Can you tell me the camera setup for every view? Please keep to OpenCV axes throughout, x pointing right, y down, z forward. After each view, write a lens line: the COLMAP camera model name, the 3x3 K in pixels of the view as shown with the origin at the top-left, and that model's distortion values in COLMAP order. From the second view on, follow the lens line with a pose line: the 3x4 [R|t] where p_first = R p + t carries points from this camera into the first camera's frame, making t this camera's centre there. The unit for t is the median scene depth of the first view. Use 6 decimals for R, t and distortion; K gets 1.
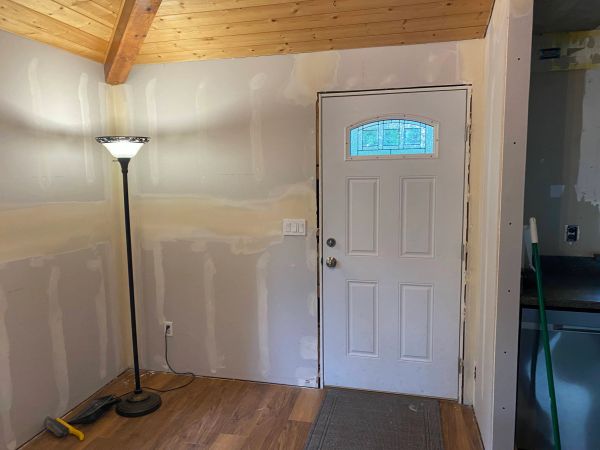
lens RADIAL K [[454.9, 0, 300.0], [0, 454.9, 225.0], [0, 0, 1]] dist [0.048329, -0.055524]
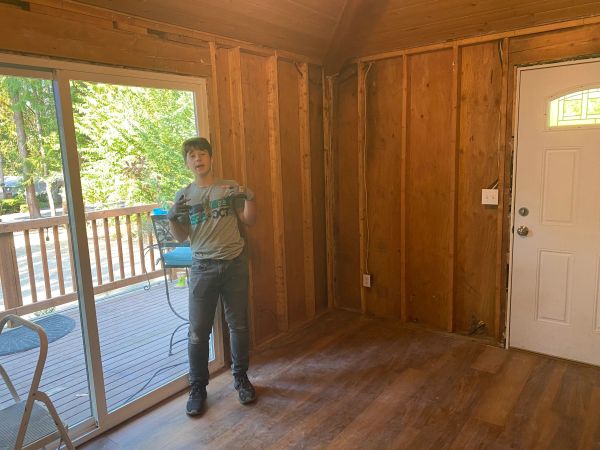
lens RADIAL K [[454.9, 0, 300.0], [0, 454.9, 225.0], [0, 0, 1]] dist [0.048329, -0.055524]
pose [[0.913927, 0.047257, -0.403118, 0.024979], [-0.026106, 0.997986, 0.057808, 0.021061], [0.405038, -0.042309, 0.913321, -0.158667]]
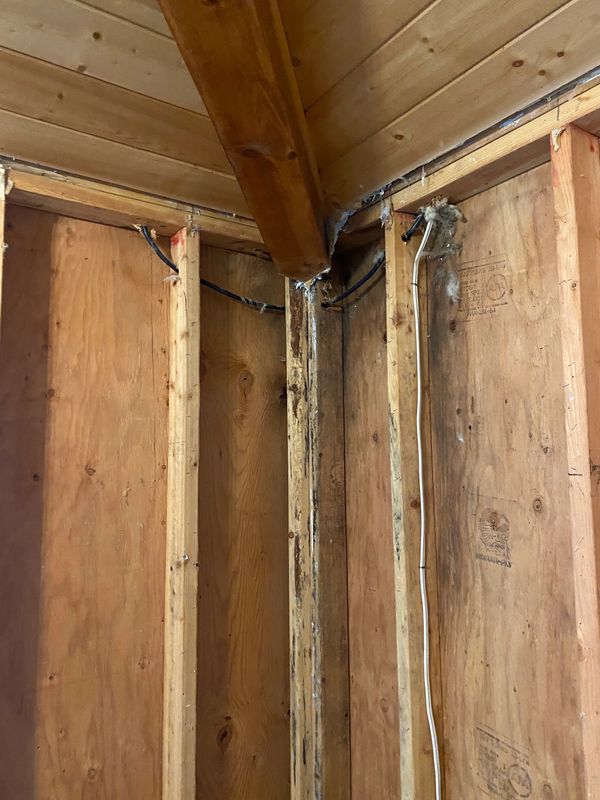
lens RADIAL K [[610.7, 0, 299.5], [0, 610.7, 390.8], [0, 0, 1]] dist [0.007745, -0.003595]
pose [[0.740390, -0.074970, -0.667983, -0.136380], [-0.079391, 0.977052, -0.197655, -0.161310], [0.667472, 0.199373, 0.717448, 0.850005]]
